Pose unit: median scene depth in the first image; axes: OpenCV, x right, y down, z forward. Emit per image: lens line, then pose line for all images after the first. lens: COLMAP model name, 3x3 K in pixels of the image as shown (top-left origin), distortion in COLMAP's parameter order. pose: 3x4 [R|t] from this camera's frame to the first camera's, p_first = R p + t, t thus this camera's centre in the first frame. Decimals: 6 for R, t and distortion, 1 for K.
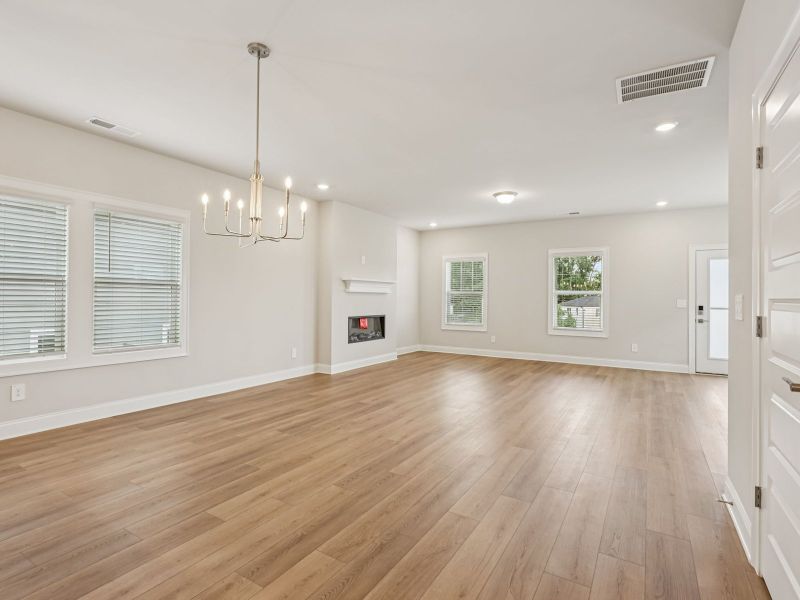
lens RADIAL K [[409.4, 0, 397.7], [0, 409.4, 298.5], [0, 0, 1]] dist [-0.004498, 0.000299]
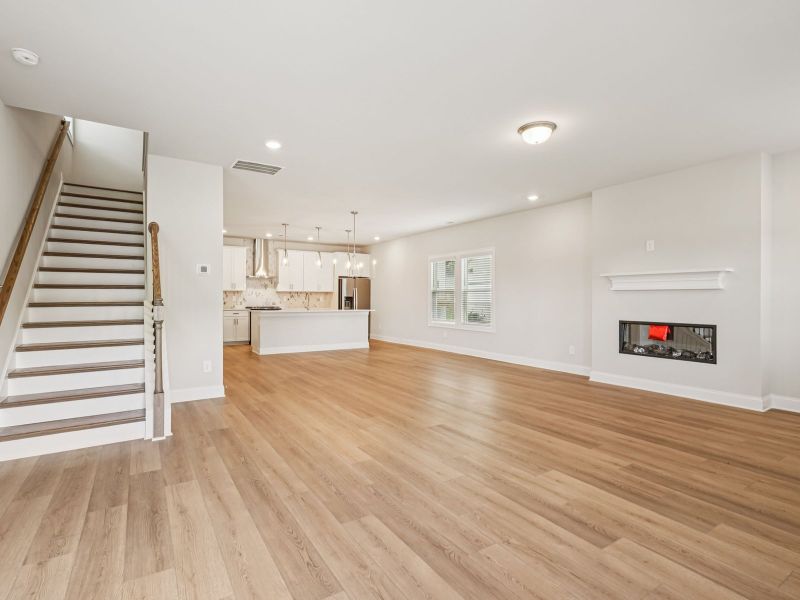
lens RADIAL K [[409.4, 0, 397.7], [0, 409.4, 298.5], [0, 0, 1]] dist [-0.004498, 0.000299]
pose [[-0.432400, -0.009586, -0.901631, 0.817002], [-0.010252, 0.999931, -0.005714, 0.010636], [0.901624, 0.006773, -0.432468, 0.957295]]
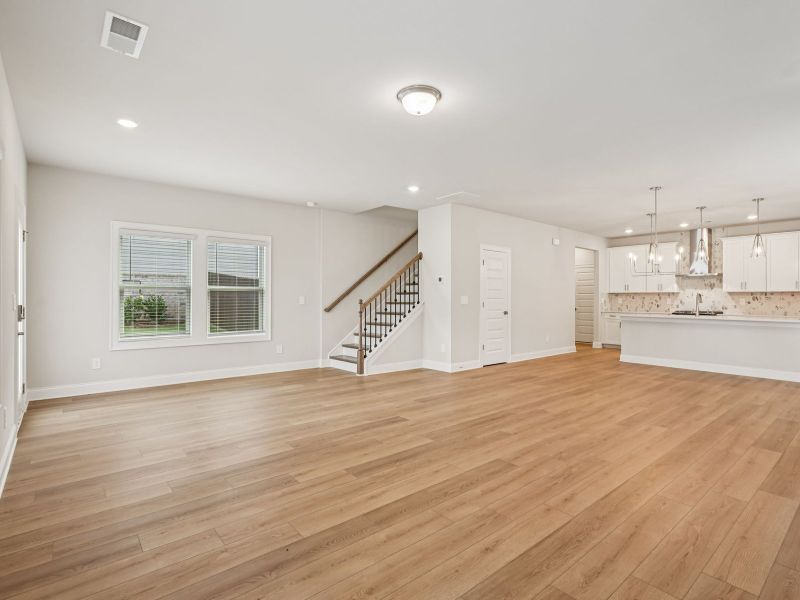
lens RADIAL K [[409.4, 0, 397.7], [0, 409.4, 298.5], [0, 0, 1]] dist [-0.004498, 0.000299]
pose [[-0.946408, -0.011701, 0.322763, 0.106725], [-0.010696, 0.999931, 0.004888, 0.002383], [-0.322798, 0.001174, -0.946467, 1.332835]]
